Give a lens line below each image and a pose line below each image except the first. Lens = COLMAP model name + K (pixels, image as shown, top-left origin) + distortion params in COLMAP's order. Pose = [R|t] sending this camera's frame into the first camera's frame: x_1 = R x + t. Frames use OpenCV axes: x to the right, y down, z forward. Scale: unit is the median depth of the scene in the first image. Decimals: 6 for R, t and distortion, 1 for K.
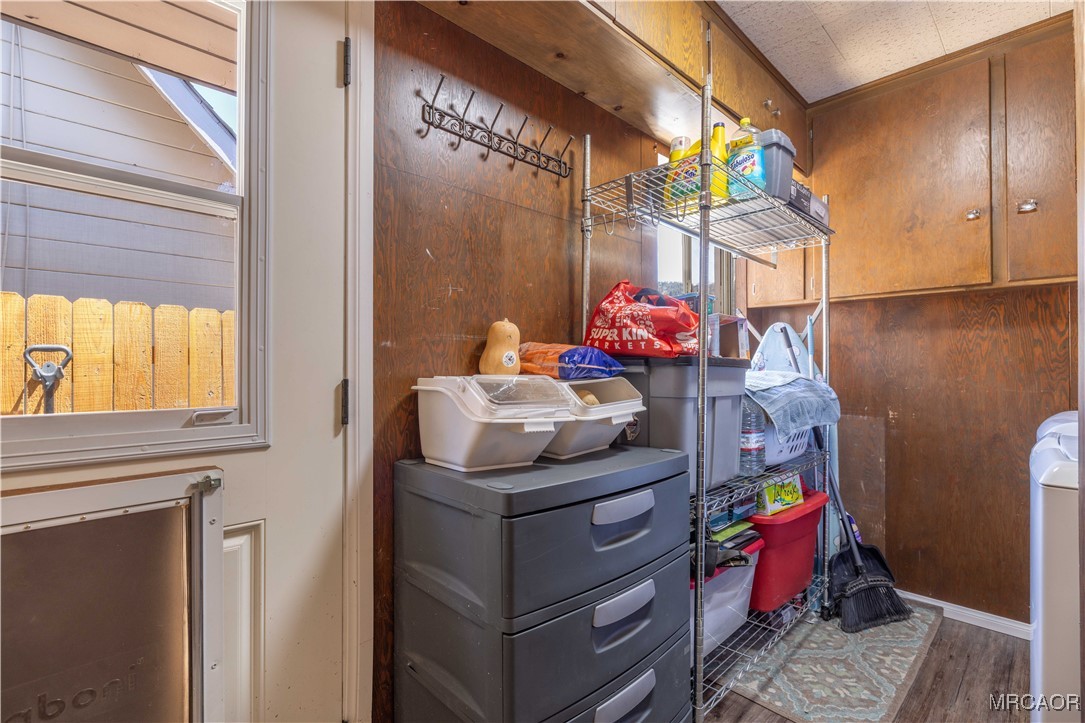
lens RADIAL K [[496.7, 0, 542.5], [0, 496.7, 361.5], [0, 0, 1]] dist [-0.001179, 0.000259]
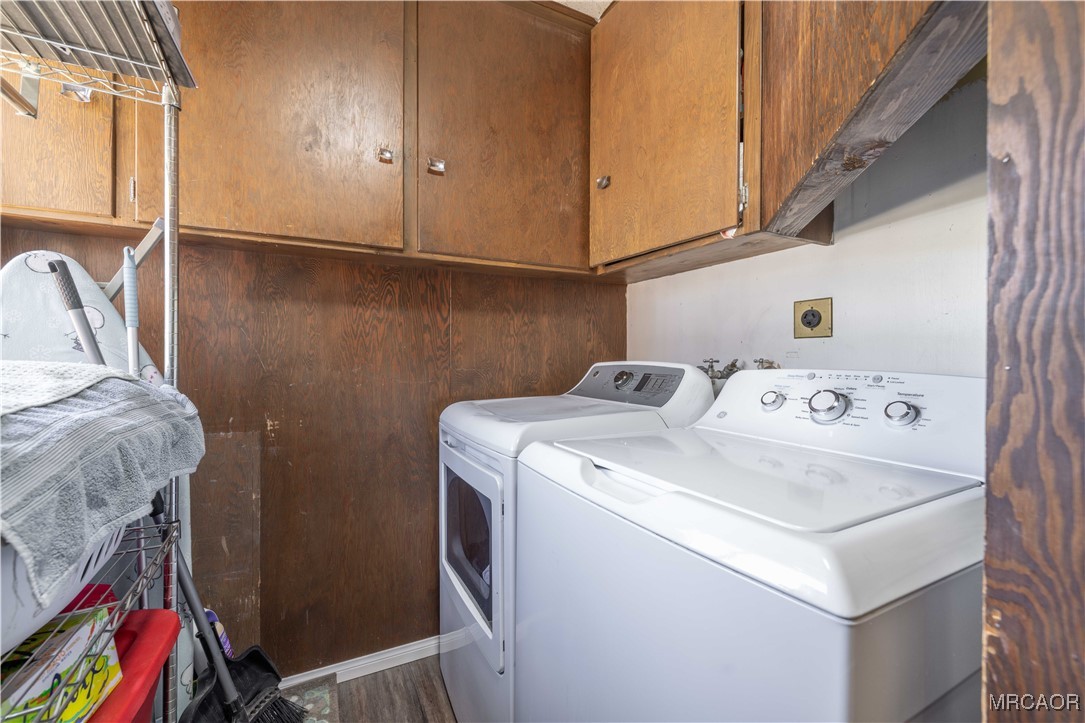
lens RADIAL K [[456.2, 0, 548.1], [0, 456.2, 361.2], [0, 0, 1]] dist [-0.000054, 0.000373]
pose [[0.290381, -0.006732, 0.956888, 0.241093], [-0.015324, 0.999814, 0.011684, 0.008387], [-0.956789, -0.018056, 0.290224, 0.501272]]
